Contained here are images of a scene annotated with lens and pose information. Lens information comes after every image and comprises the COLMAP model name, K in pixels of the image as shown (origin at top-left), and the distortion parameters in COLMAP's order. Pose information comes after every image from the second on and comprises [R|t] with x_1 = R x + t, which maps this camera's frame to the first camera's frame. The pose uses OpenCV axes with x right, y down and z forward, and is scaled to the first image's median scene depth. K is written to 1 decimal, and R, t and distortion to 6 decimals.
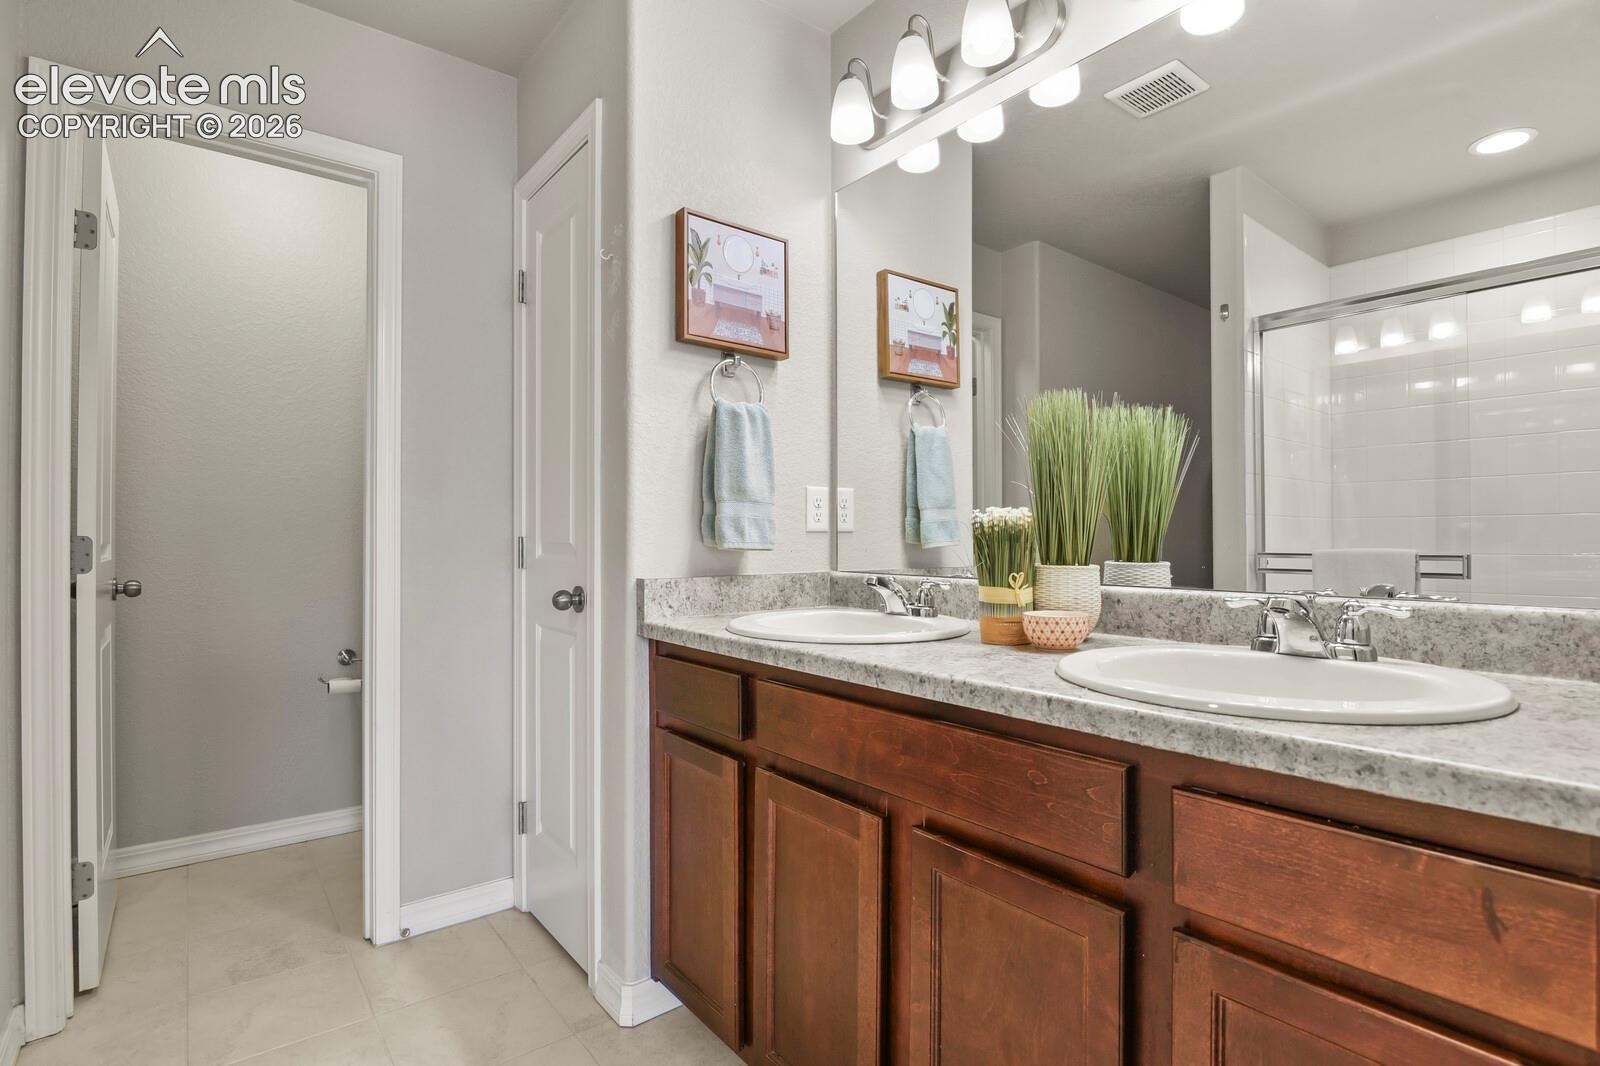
lens RADIAL K [[776.9, 0, 803.6], [0, 776.9, 536.8], [0, 0, 1]] dist [-0.007549, -0.005392]
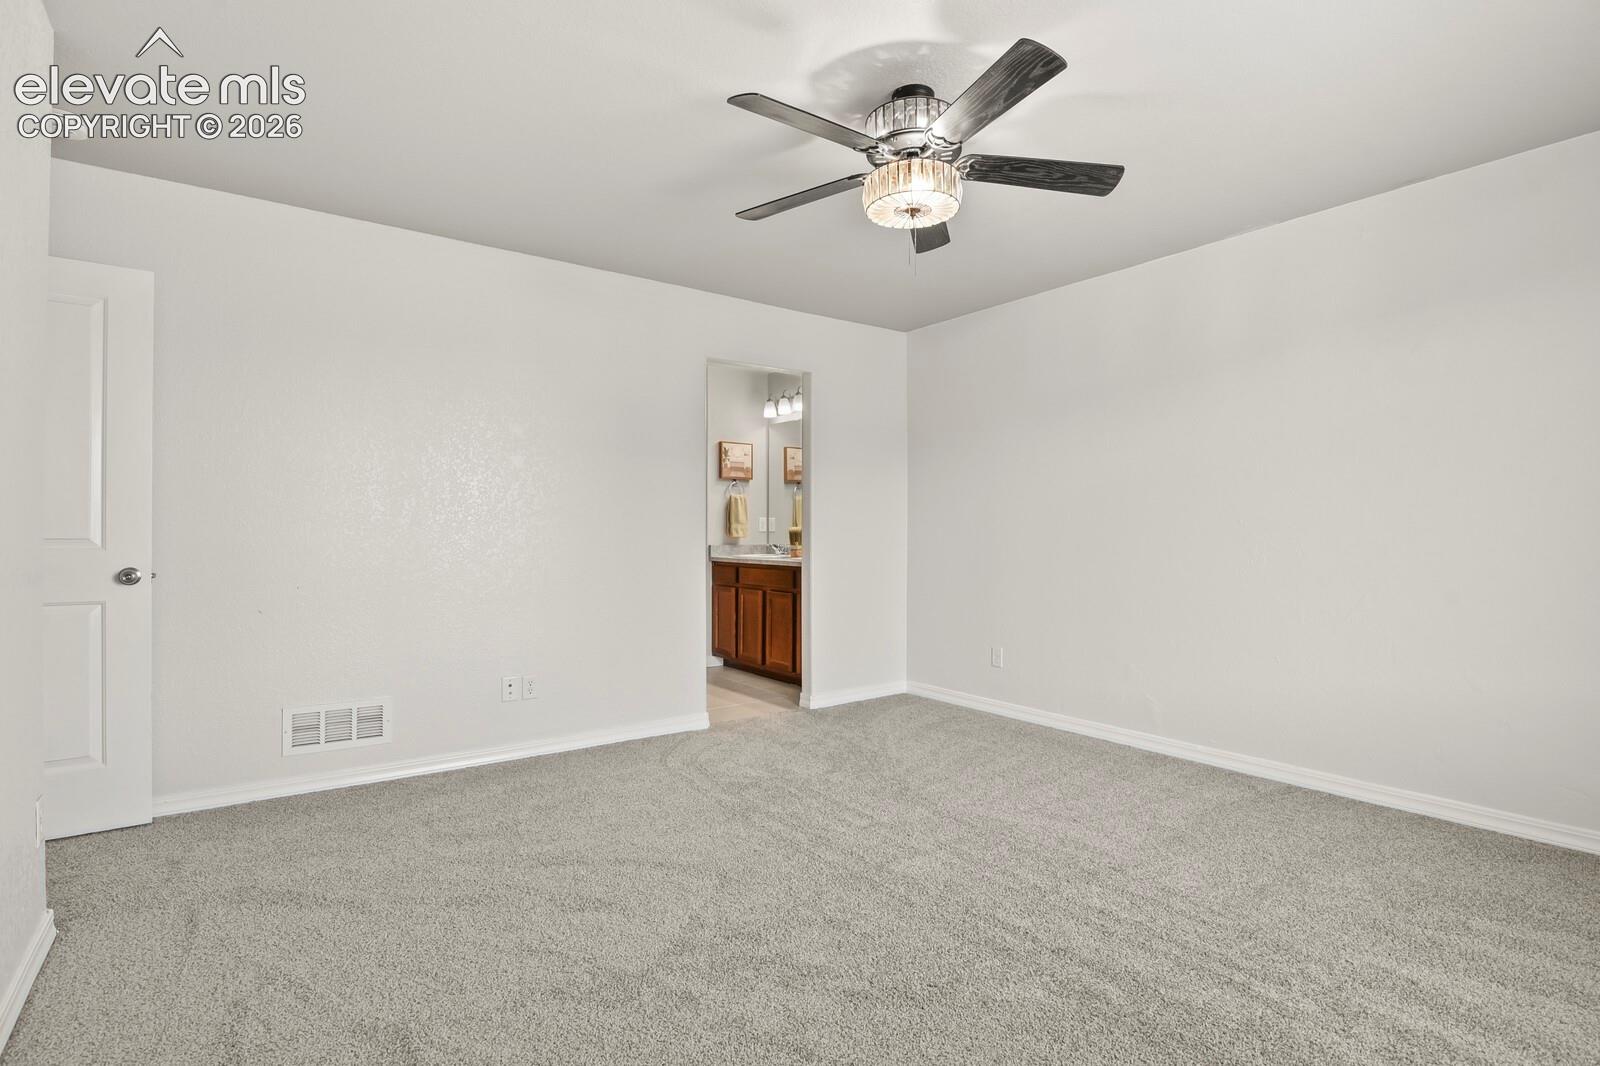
lens RADIAL K [[776.9, 0, 802.0], [0, 776.9, 539.3], [0, 0, 1]] dist [-0.007549, -0.005392]
pose [[0.999162, 0.001583, -0.040911, 0.353752], [-0.001115, 0.999934, 0.011444, -0.014469], [0.040926, -0.011389, 0.999097, -2.499100]]
